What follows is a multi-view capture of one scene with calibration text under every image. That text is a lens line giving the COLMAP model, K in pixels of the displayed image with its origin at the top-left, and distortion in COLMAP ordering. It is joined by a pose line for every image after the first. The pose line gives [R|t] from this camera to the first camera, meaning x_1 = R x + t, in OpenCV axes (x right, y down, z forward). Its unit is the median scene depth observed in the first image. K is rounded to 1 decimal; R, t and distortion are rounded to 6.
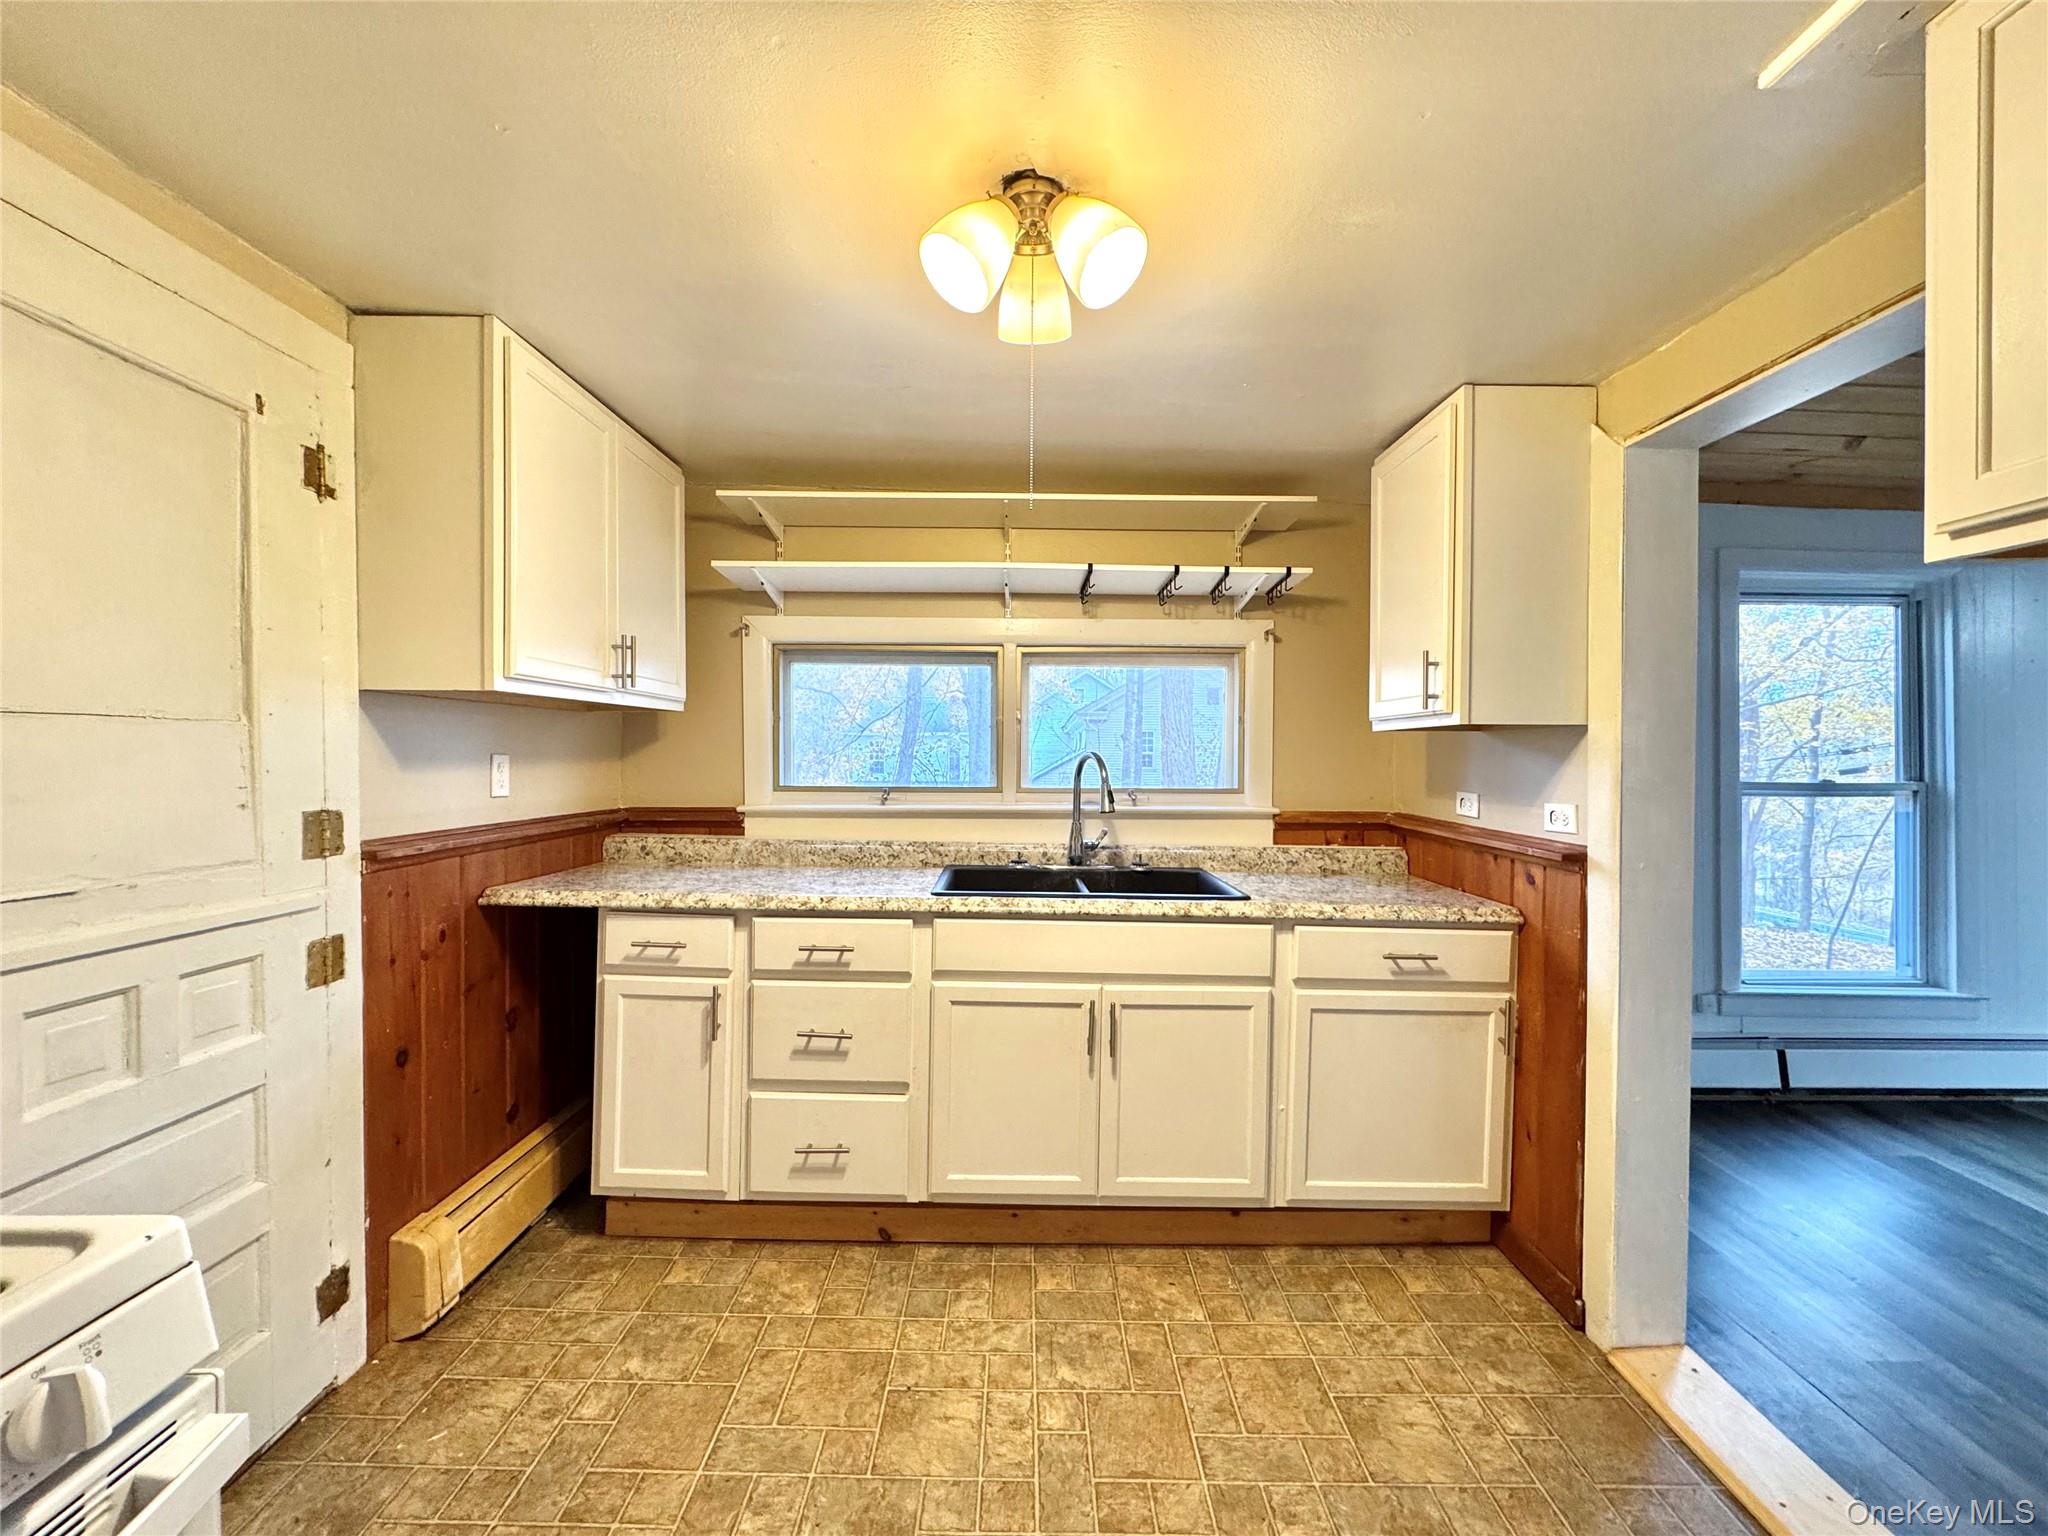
lens RADIAL K [[813.5, 0, 1025.4], [0, 813.5, 769.1], [0, 0, 1]] dist [-0.003039, 0.000003]
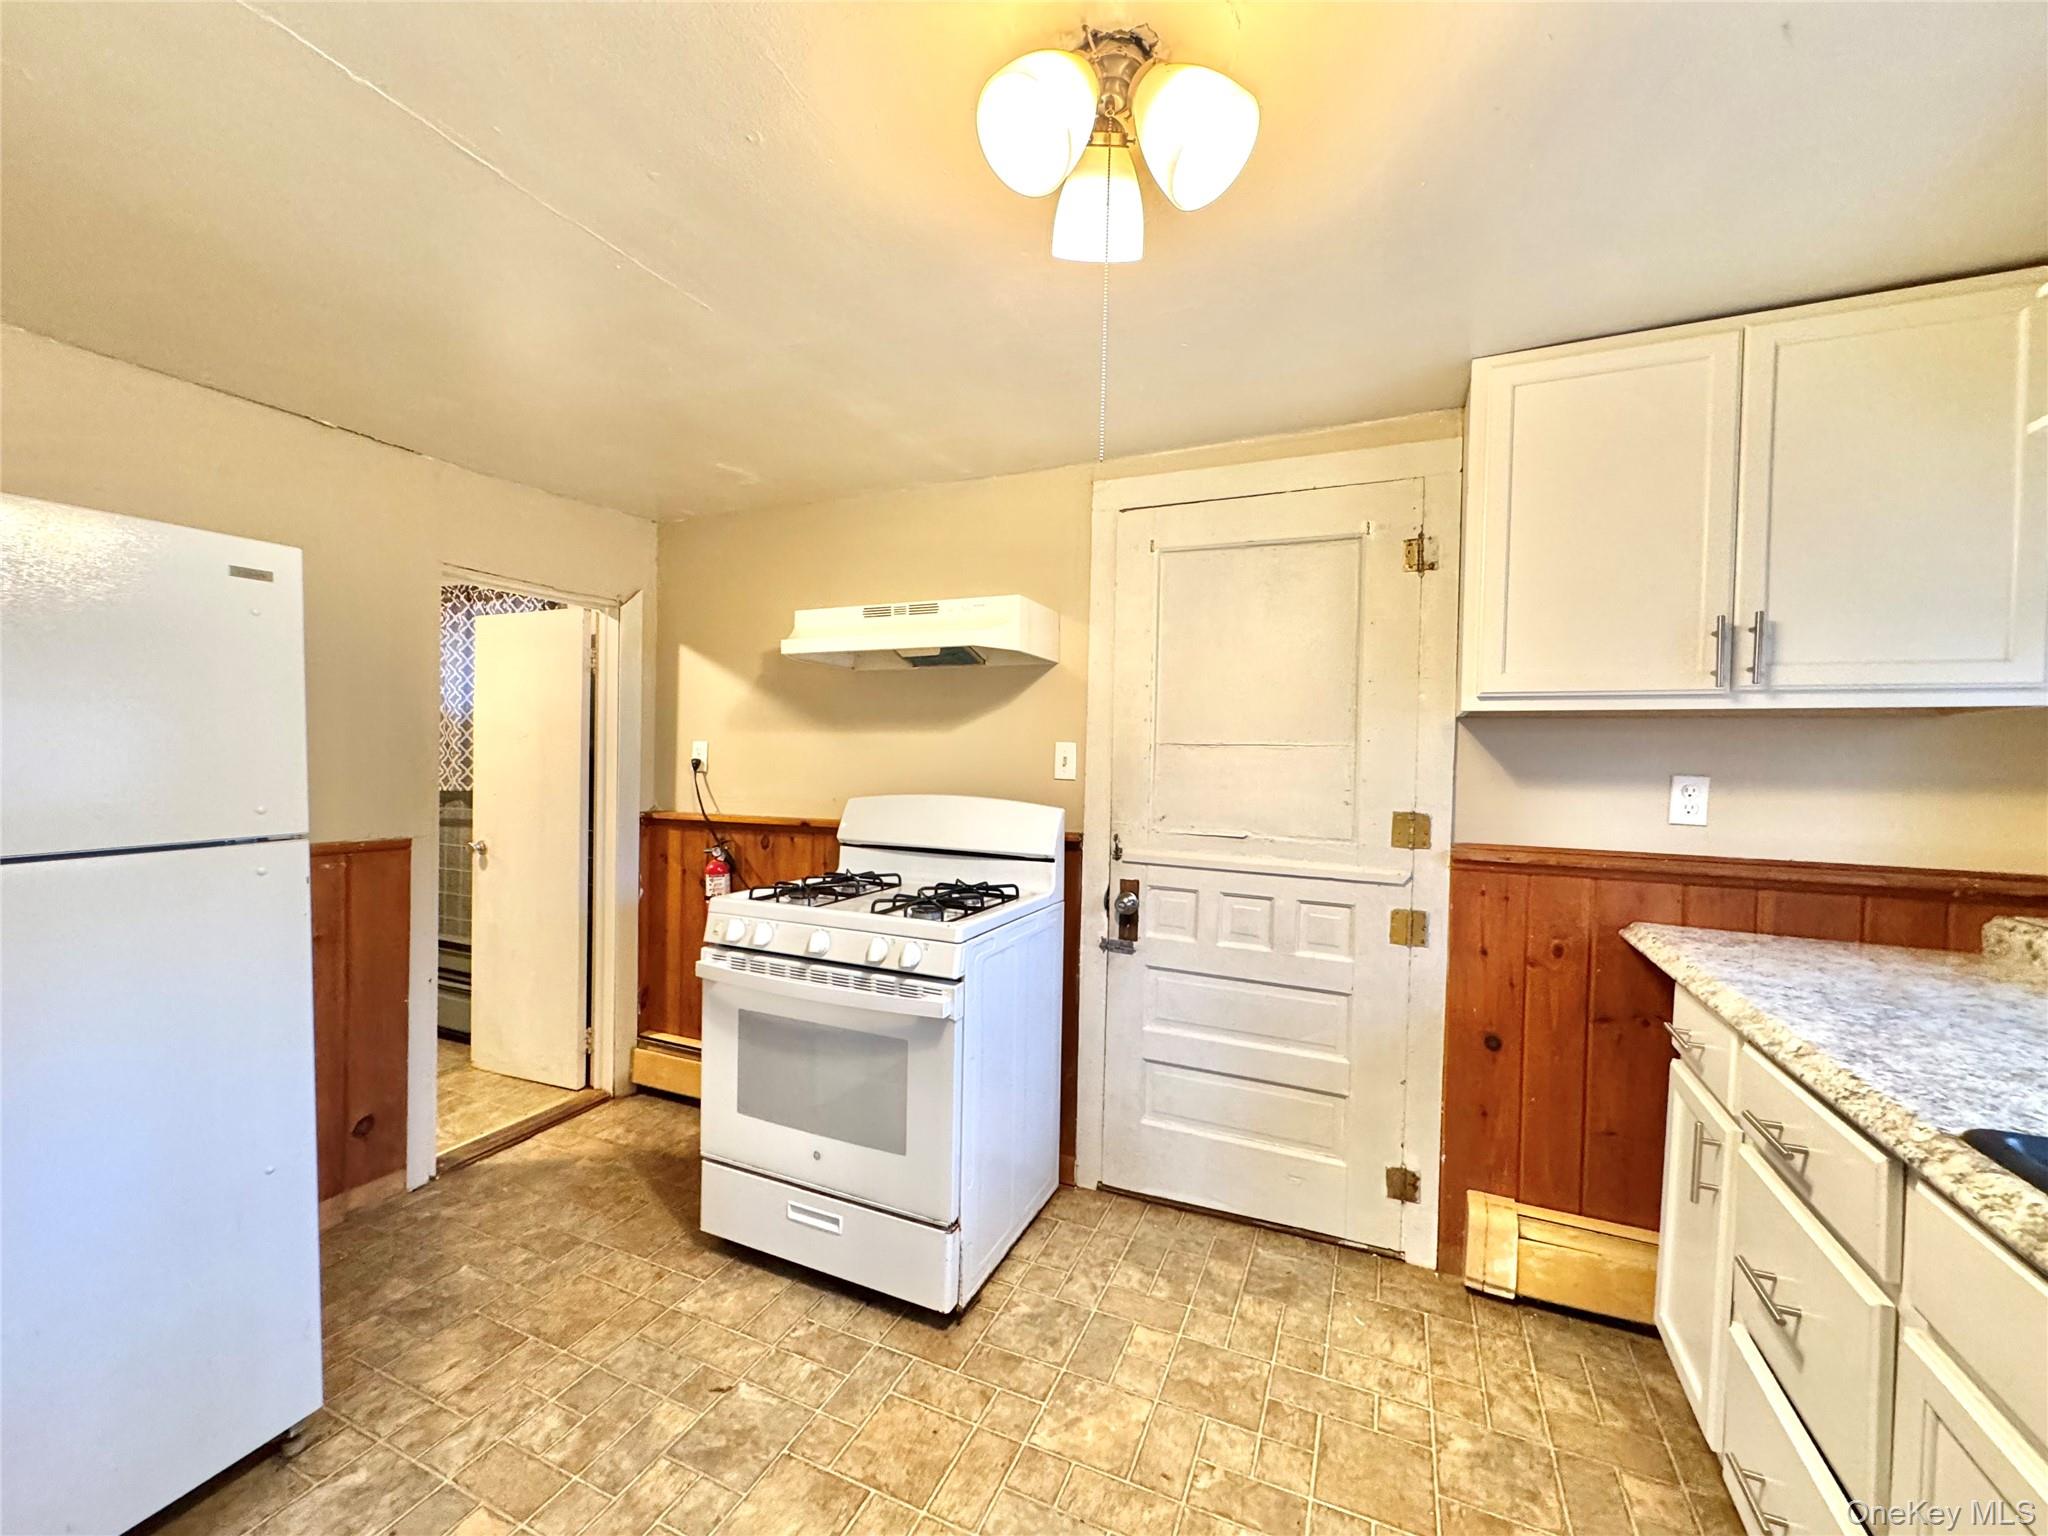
lens RADIAL K [[813.5, 0, 1025.4], [0, 813.5, 769.1], [0, 0, 1]] dist [-0.003039, 0.000003]
pose [[-0.413188, 0.002696, -0.910642, 0.510405], [-0.037514, 0.999096, 0.019979, -0.018904], [0.909873, 0.042416, -0.412713, 0.848212]]
